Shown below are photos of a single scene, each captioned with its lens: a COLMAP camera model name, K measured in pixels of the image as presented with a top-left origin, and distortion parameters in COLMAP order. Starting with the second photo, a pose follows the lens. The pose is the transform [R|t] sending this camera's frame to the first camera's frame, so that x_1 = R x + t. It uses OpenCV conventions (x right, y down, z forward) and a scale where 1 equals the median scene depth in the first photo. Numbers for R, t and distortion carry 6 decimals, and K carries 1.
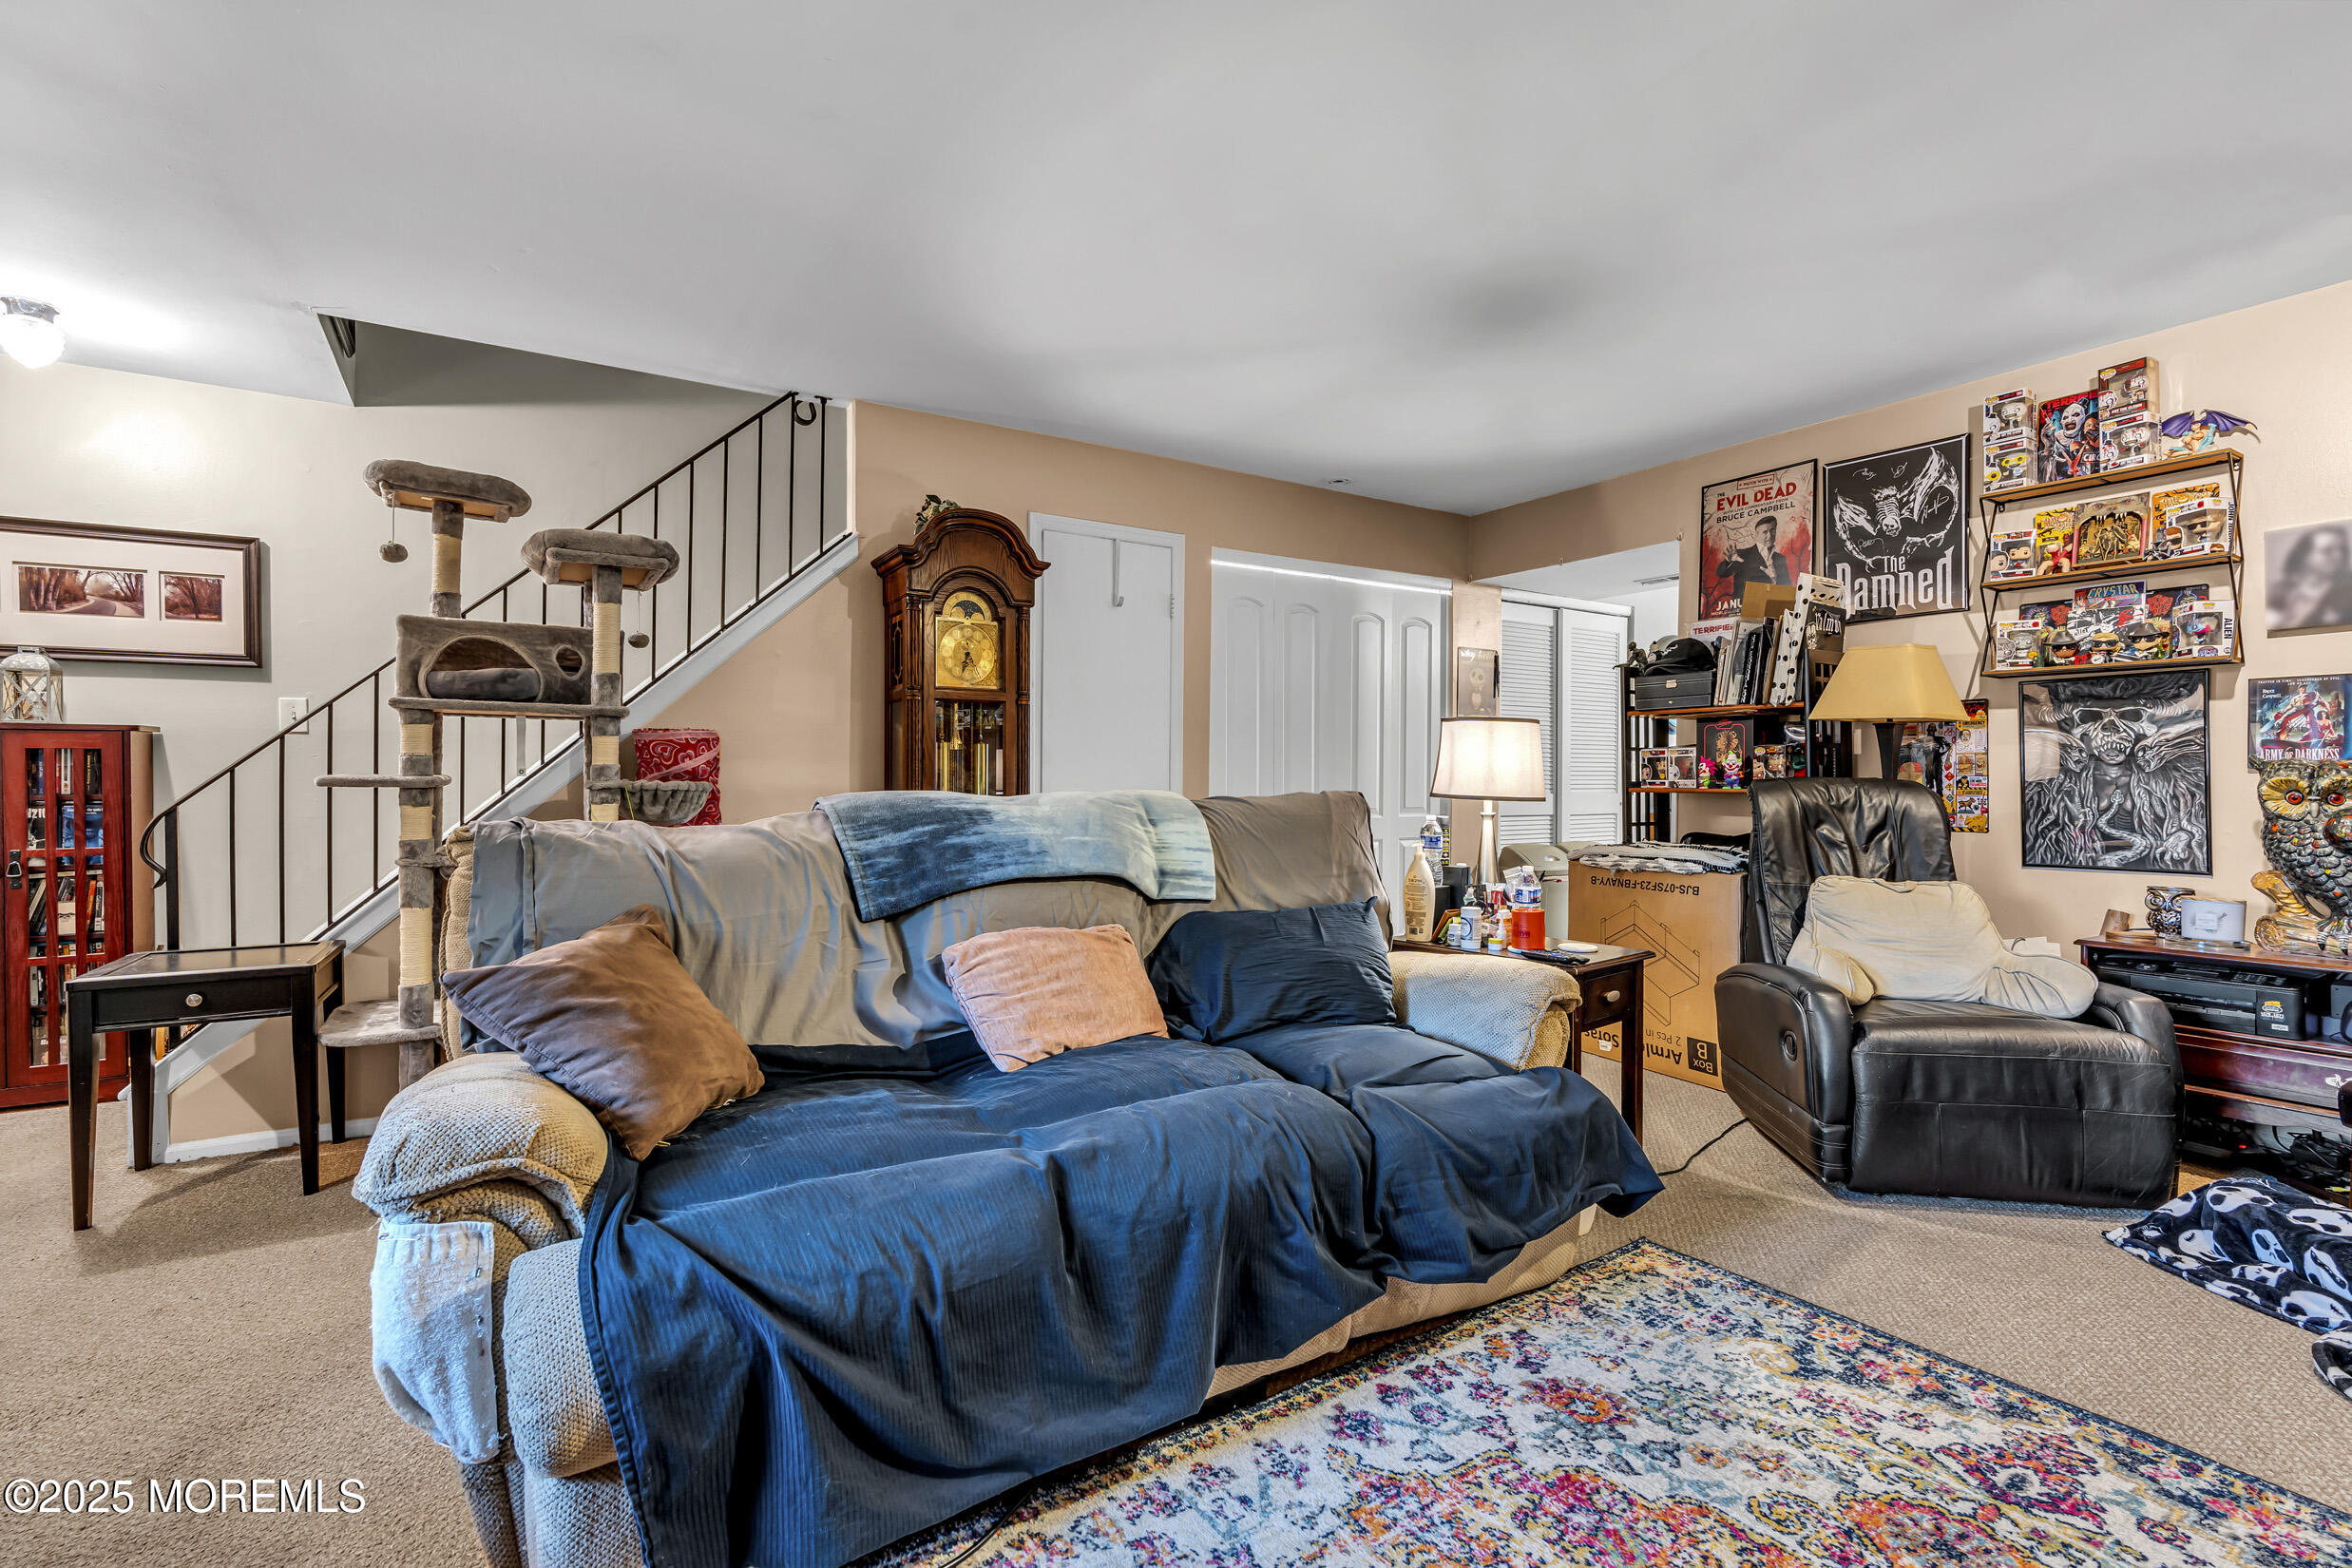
lens RADIAL K [[1063.2, 0, 1172.7], [0, 1063.2, 784.6], [0, 0, 1]] dist [0.004703, -0.000186]
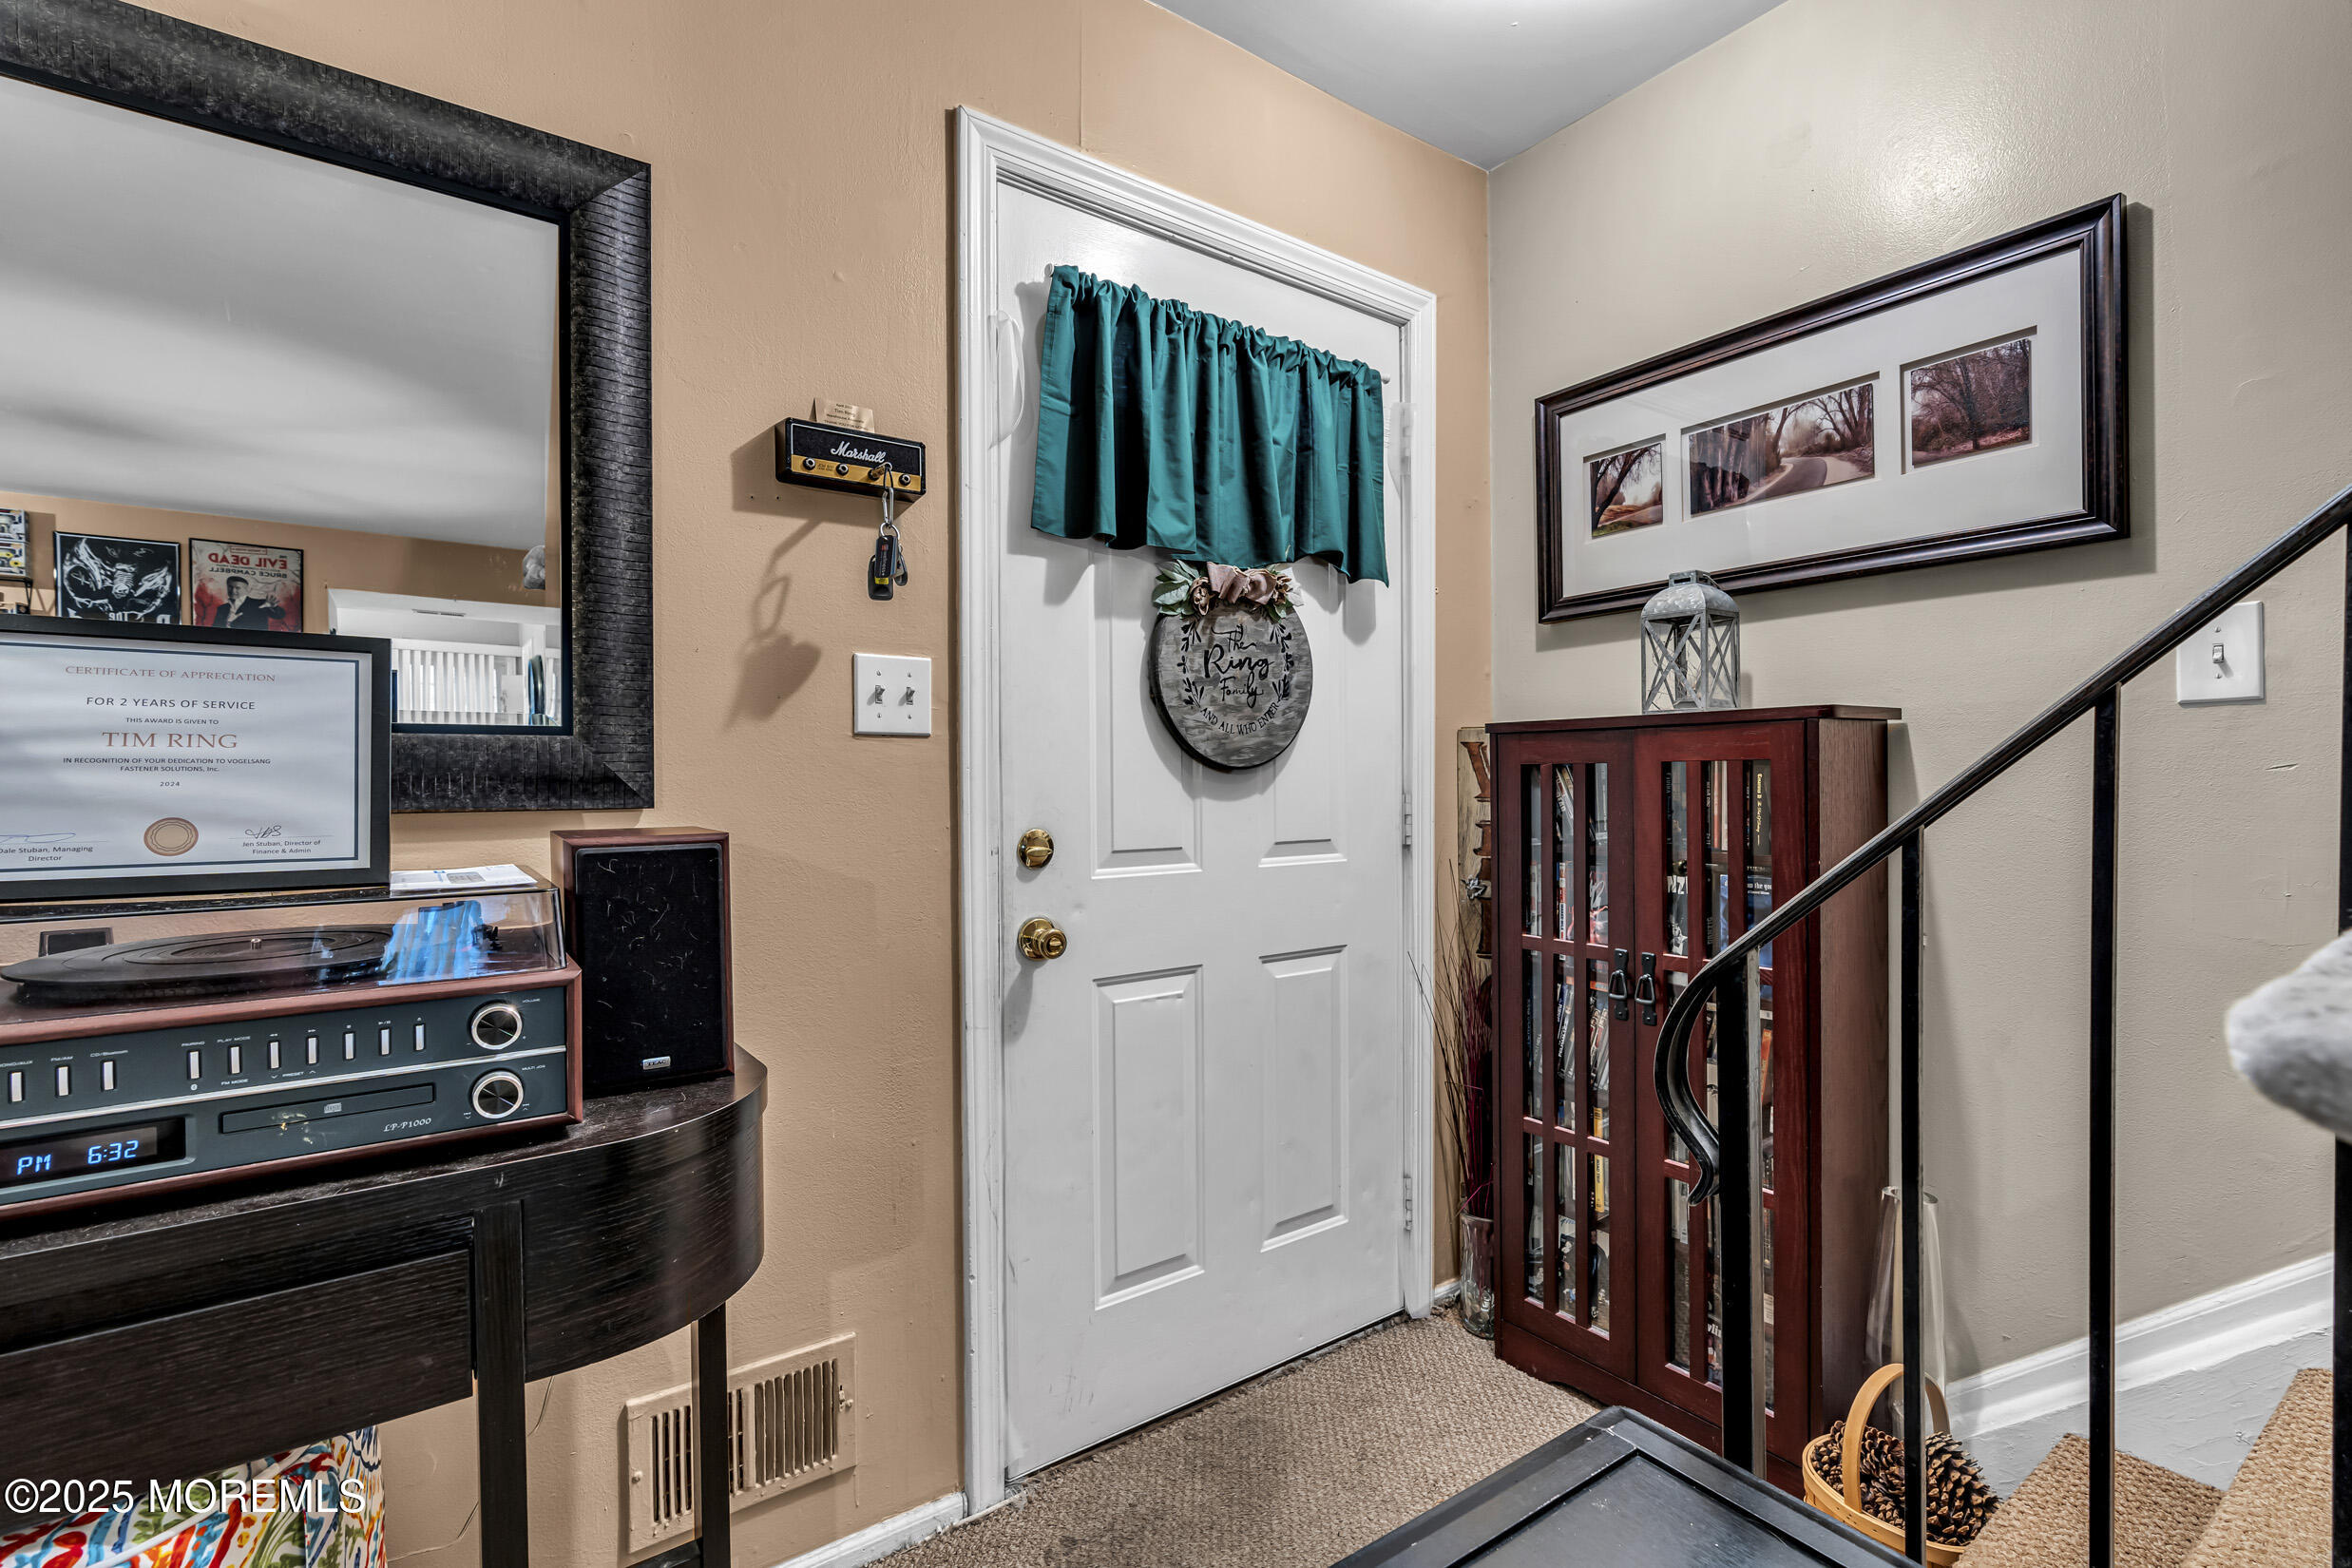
lens RADIAL K [[1063.2, 0, 1173.6], [0, 1063.2, 783.5], [0, 0, 1]] dist [0.004703, -0.000186]
pose [[0.036592, 0.001791, -0.999329, -0.513865], [-0.000184, 0.999998, 0.001786, -0.023069], [0.999330, 0.000119, 0.036592, 0.683834]]
